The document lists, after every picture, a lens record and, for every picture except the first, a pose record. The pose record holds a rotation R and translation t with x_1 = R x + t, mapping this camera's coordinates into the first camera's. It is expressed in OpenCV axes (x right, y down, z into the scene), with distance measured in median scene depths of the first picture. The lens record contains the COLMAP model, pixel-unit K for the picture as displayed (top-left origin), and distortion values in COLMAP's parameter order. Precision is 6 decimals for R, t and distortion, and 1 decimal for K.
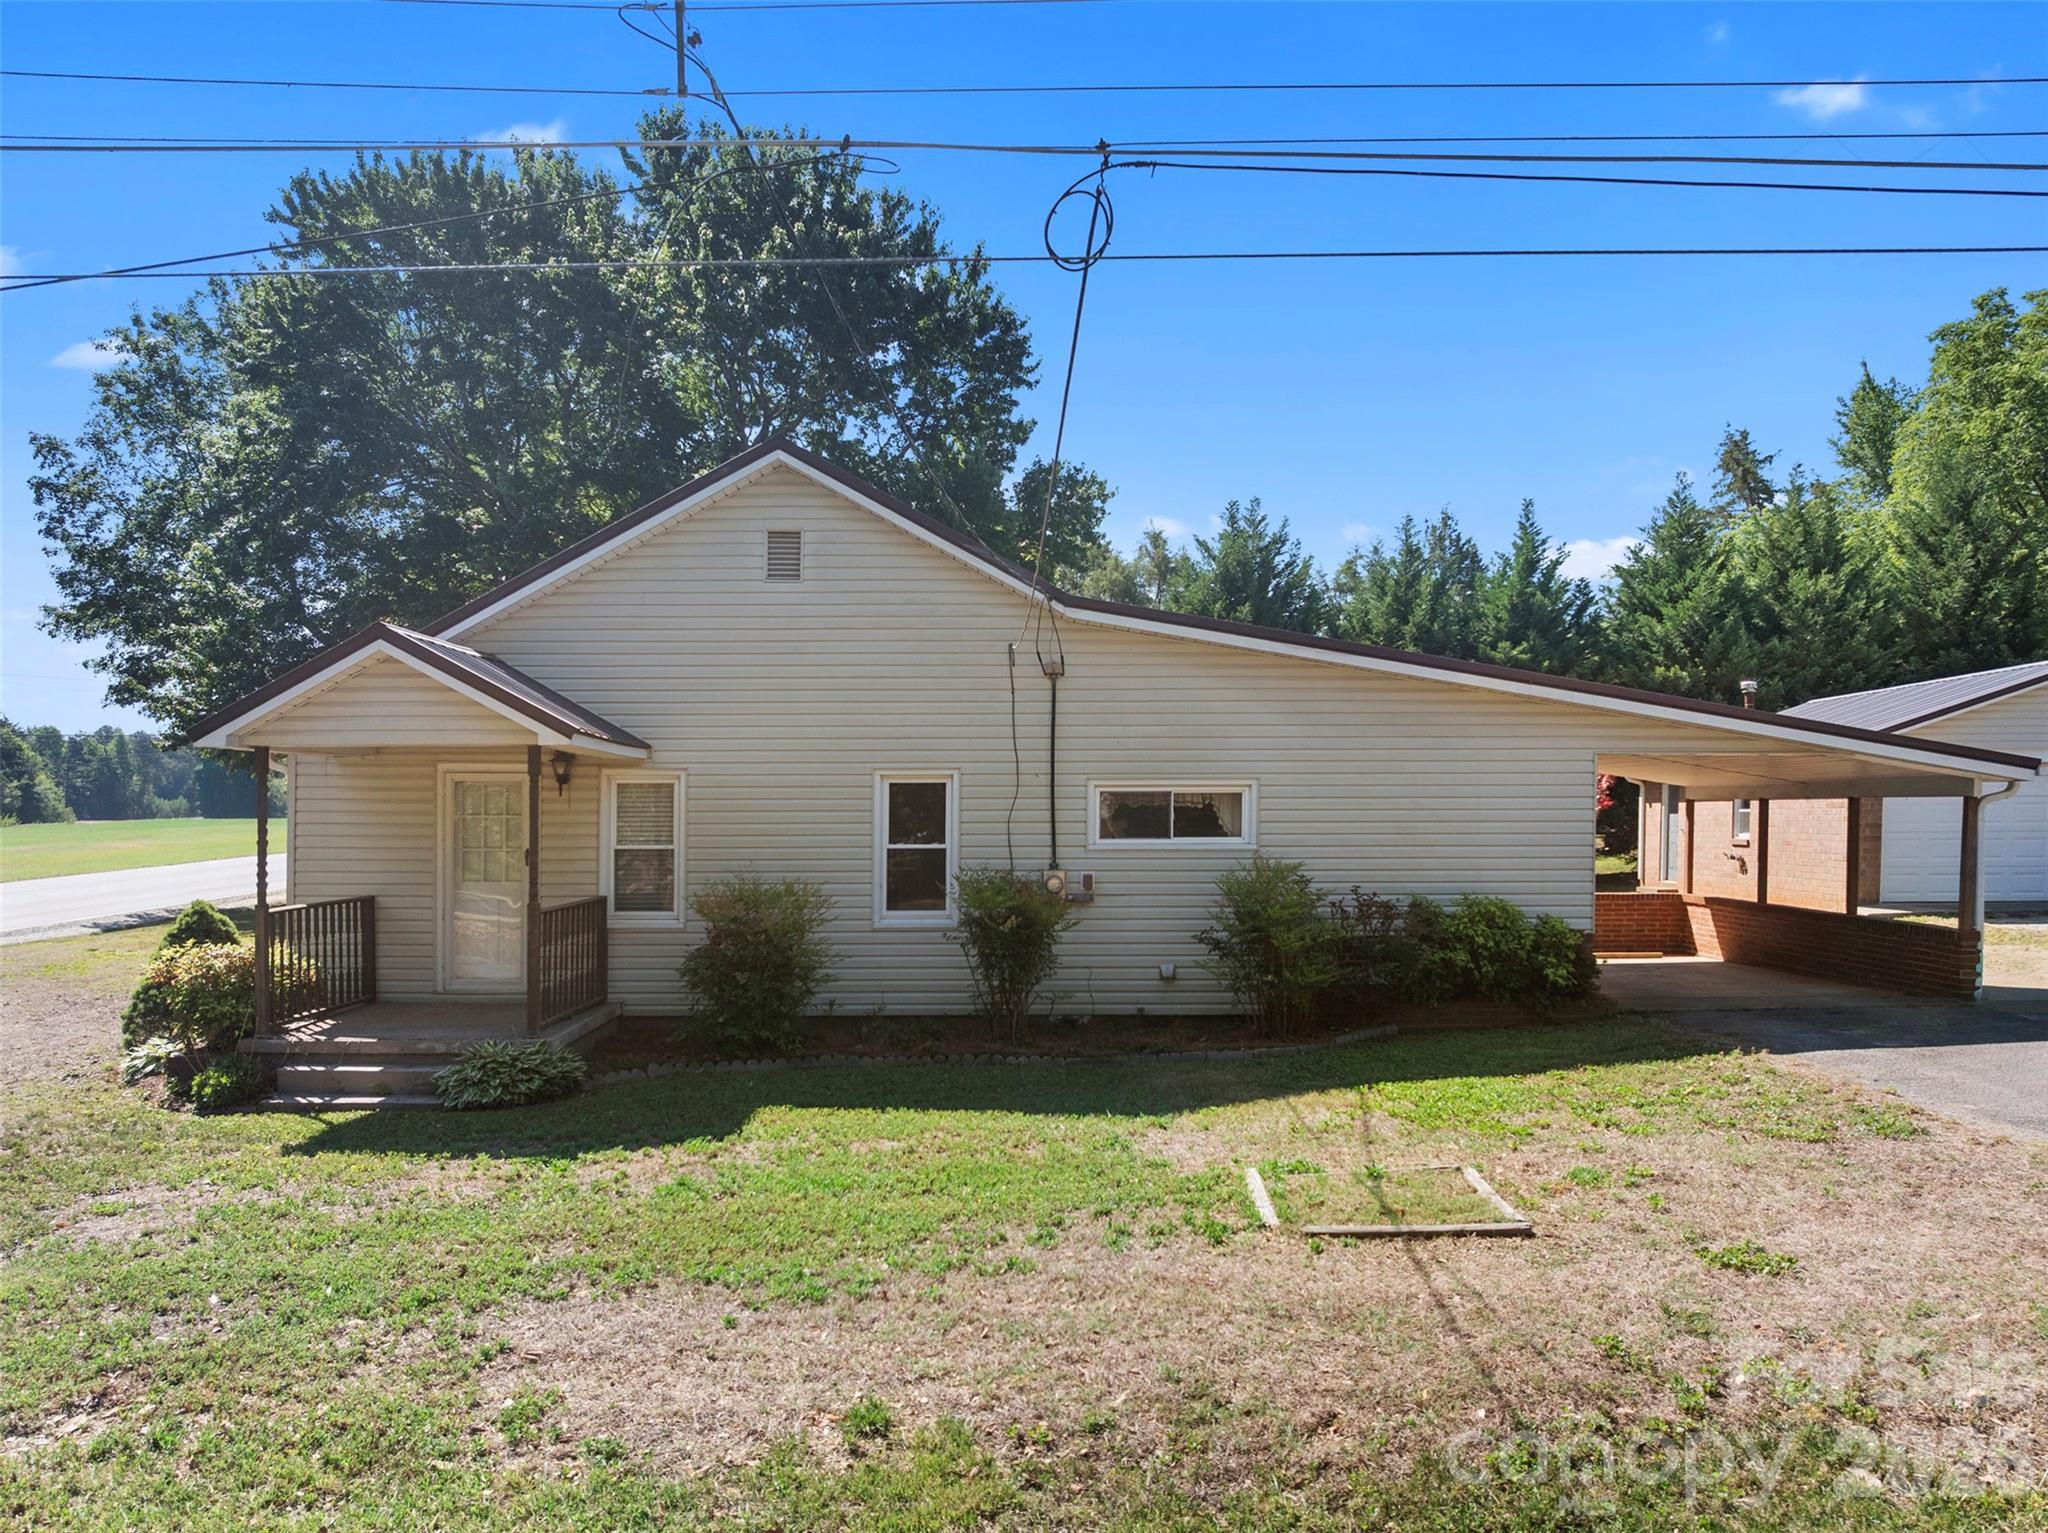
lens RADIAL K [[1480.0, 0, 1019.5], [0, 1480.0, 780.4], [0, 0, 1]] dist [-0.042224, -0.004236]
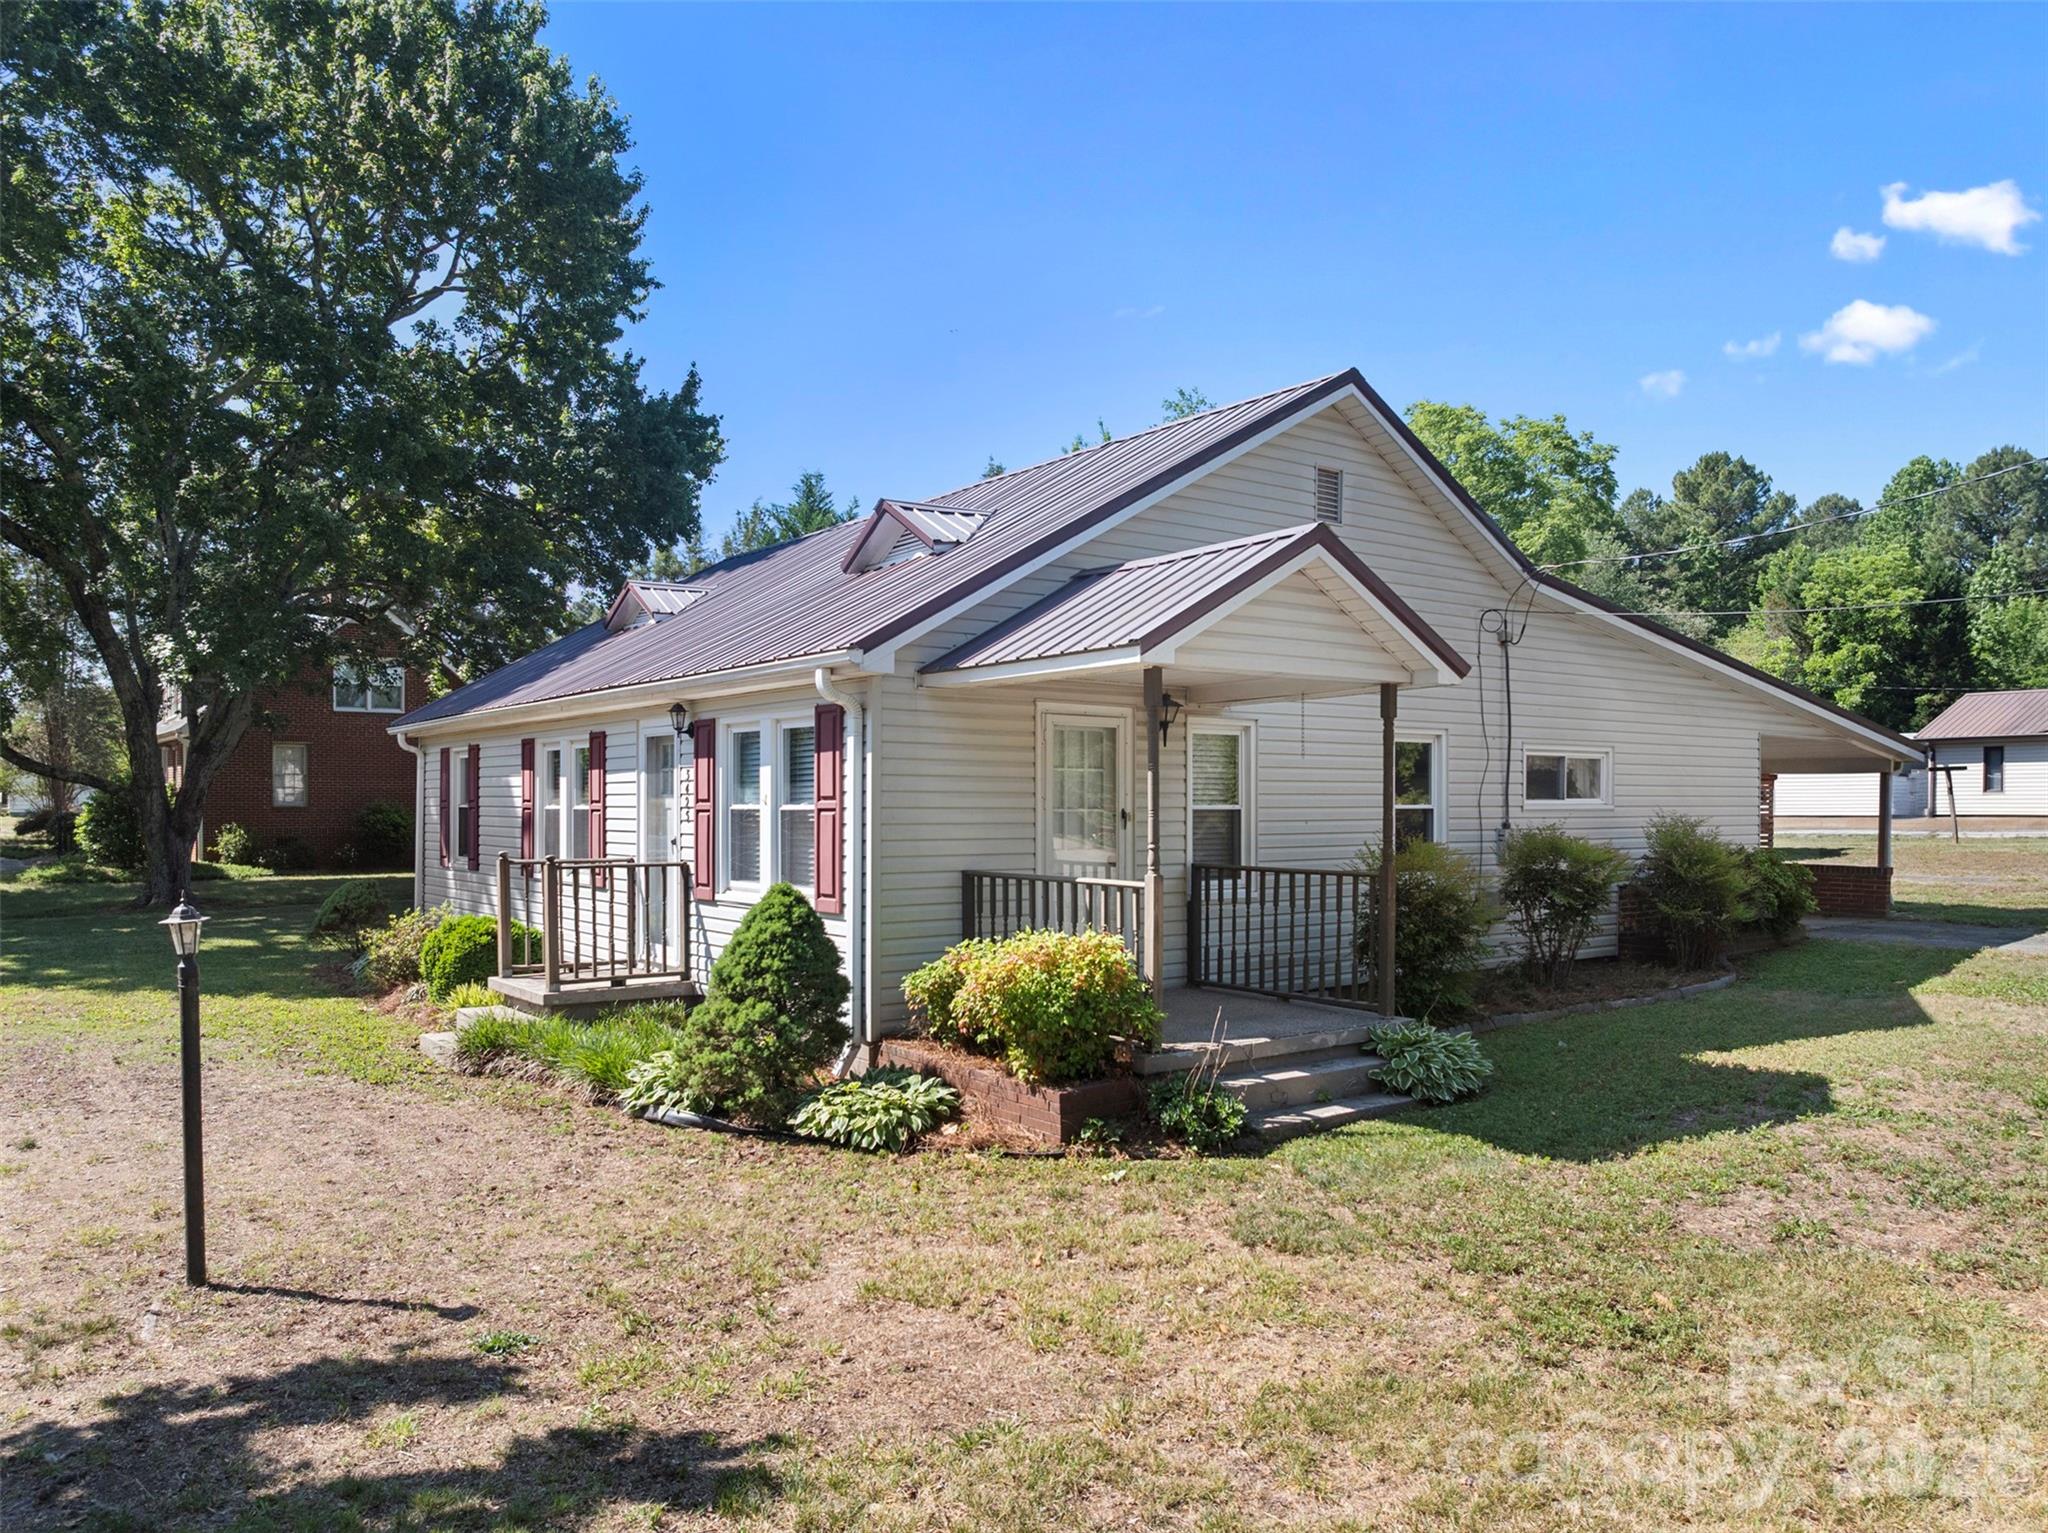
lens RADIAL K [[1480.0, 0, 1021.5], [0, 1480.0, 772.2], [0, 0, 1]] dist [-0.042224, -0.004236]
pose [[0.808078, 0.014680, 0.588893, -0.864654], [-0.014064, 0.999885, -0.005626, 0.030856], [-0.588908, -0.003736, 0.808192, 0.357239]]
